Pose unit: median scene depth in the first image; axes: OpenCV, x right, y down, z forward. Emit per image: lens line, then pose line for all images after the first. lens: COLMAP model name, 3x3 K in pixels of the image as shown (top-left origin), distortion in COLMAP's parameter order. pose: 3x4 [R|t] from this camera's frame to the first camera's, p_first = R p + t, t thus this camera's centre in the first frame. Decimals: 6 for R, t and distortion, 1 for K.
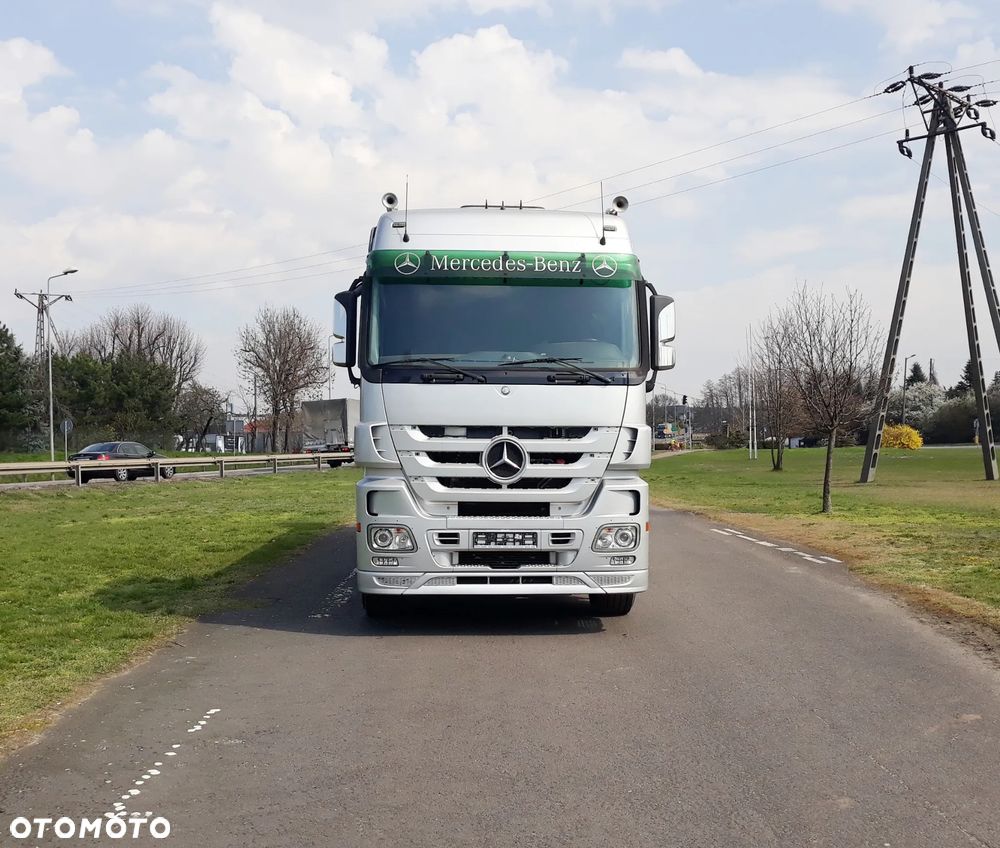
lens RADIAL K [[1216.3, 0, 502.0], [0, 1216.3, 430.5], [0, 0, 1]] dist [0.022104, 0.000000]
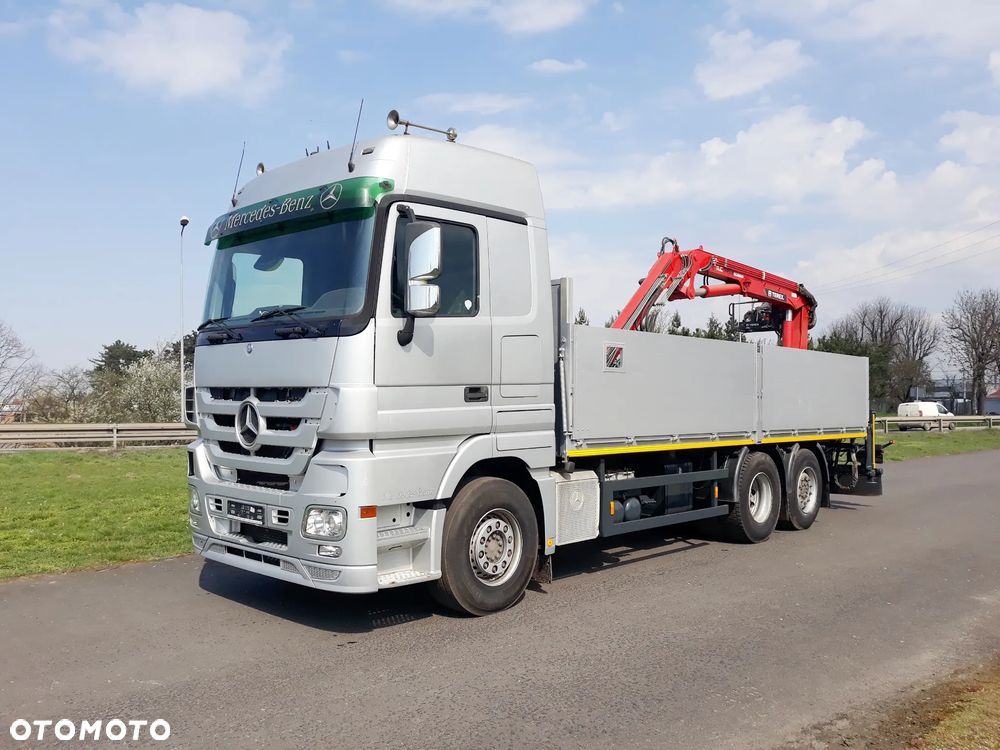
lens RADIAL K [[848.1, 0, 496.4], [0, 848.1, 373.8], [0, 0, 1]] dist [0.011823, -0.038480]
pose [[0.691768, -0.018569, -0.721881, 0.589597], [0.000567, 0.999683, -0.025171, 0.002358], [0.722120, 0.017004, 0.691559, 0.687236]]
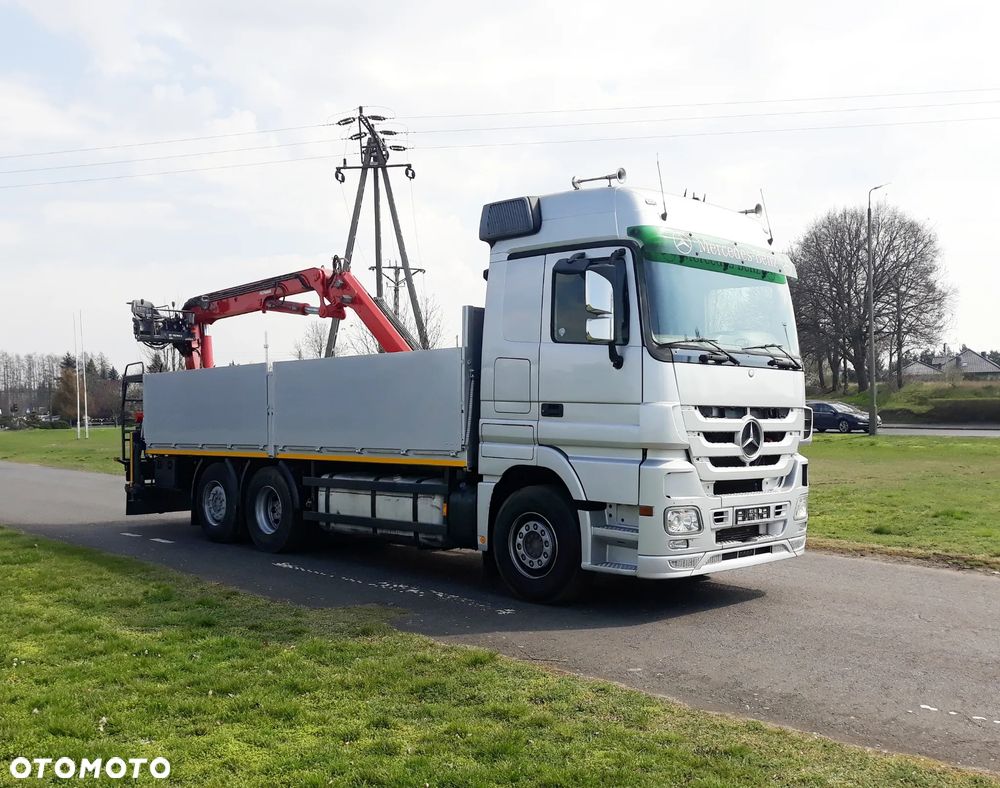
lens RADIAL K [[1026.5, 0, 501.8], [0, 1026.5, 431.4], [0, 0, 1]] dist [0.020332, 0.000000]
pose [[0.739181, -0.009388, 0.673442, -0.748892], [-0.003805, 0.999829, 0.018115, 0.002342], [-0.673496, -0.015953, 0.739018, 0.485929]]
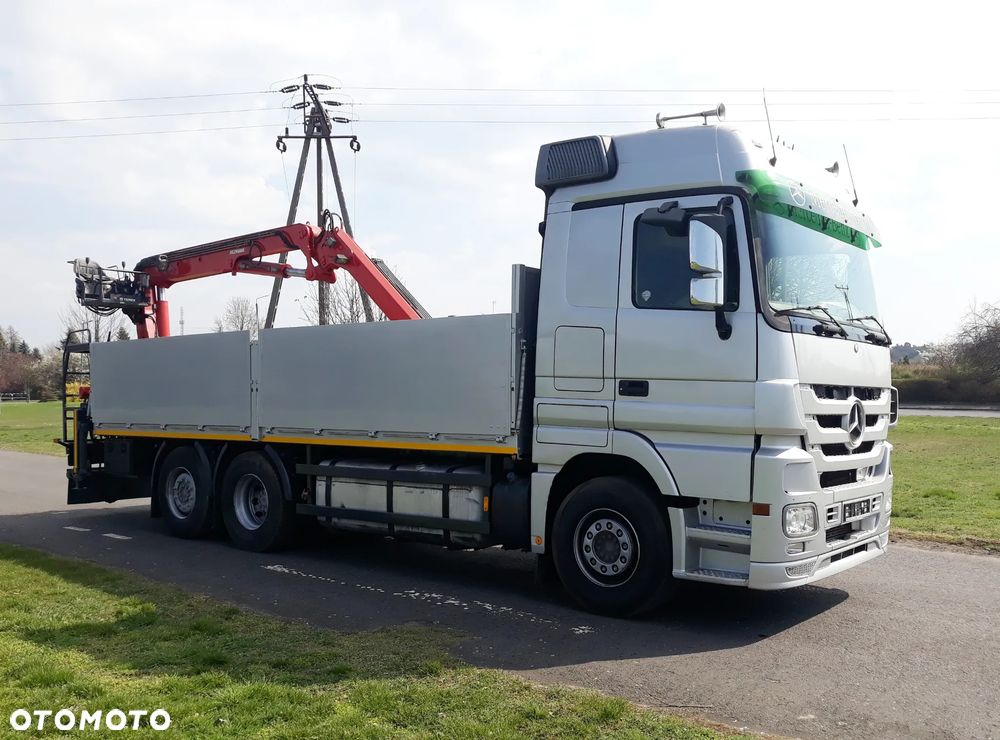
lens RADIAL K [[959.4, 0, 563.6], [0, 959.4, 413.6], [0, 0, 1]] dist [-0.024597, 0.000000]
pose [[0.623449, -0.011375, 0.781781, -0.696725], [-0.011025, 0.999667, 0.023338, 0.002628], [-0.781786, -0.023169, 0.623116, 0.716553]]
